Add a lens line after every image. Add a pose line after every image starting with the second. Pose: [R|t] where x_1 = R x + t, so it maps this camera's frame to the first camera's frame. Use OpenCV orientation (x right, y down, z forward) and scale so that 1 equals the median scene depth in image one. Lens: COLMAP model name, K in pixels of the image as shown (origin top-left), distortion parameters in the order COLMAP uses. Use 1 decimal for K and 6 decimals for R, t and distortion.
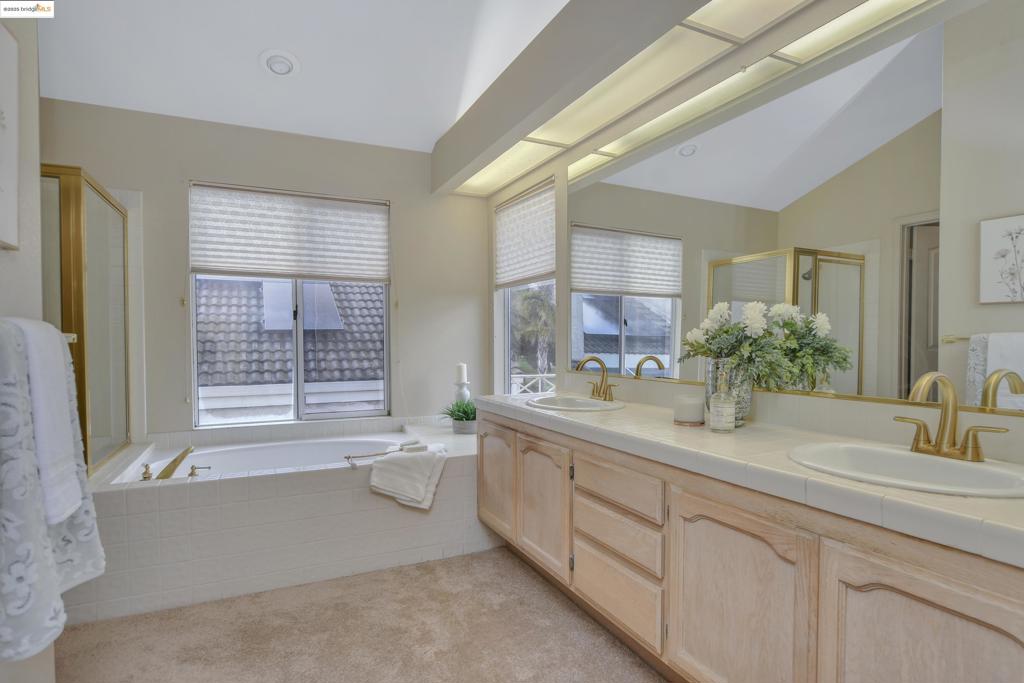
lens RADIAL K [[547.1, 0, 525.1], [0, 547.1, 352.6], [0, 0, 1]] dist [-0.027719, 0.007322]
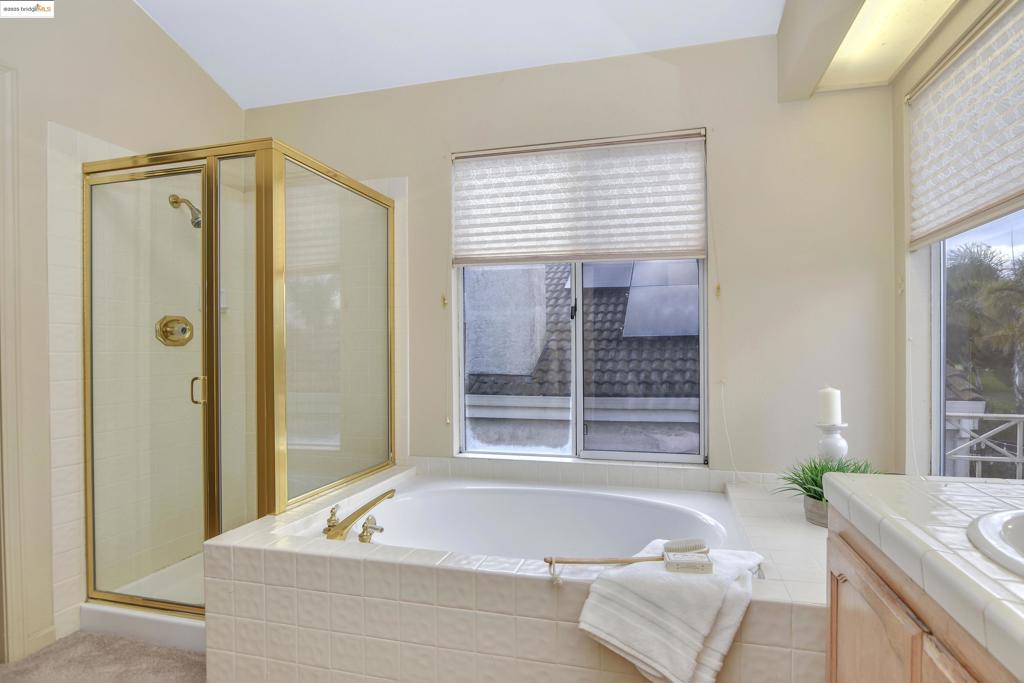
lens RADIAL K [[547.1, 0, 525.1], [0, 547.1, 352.6], [0, 0, 1]] dist [-0.027719, 0.007322]
pose [[0.754207, 0.002821, -0.656630, 0.009667], [-0.013429, 0.999848, -0.011129, -0.006478], [0.656499, 0.017211, 0.754130, 0.412697]]
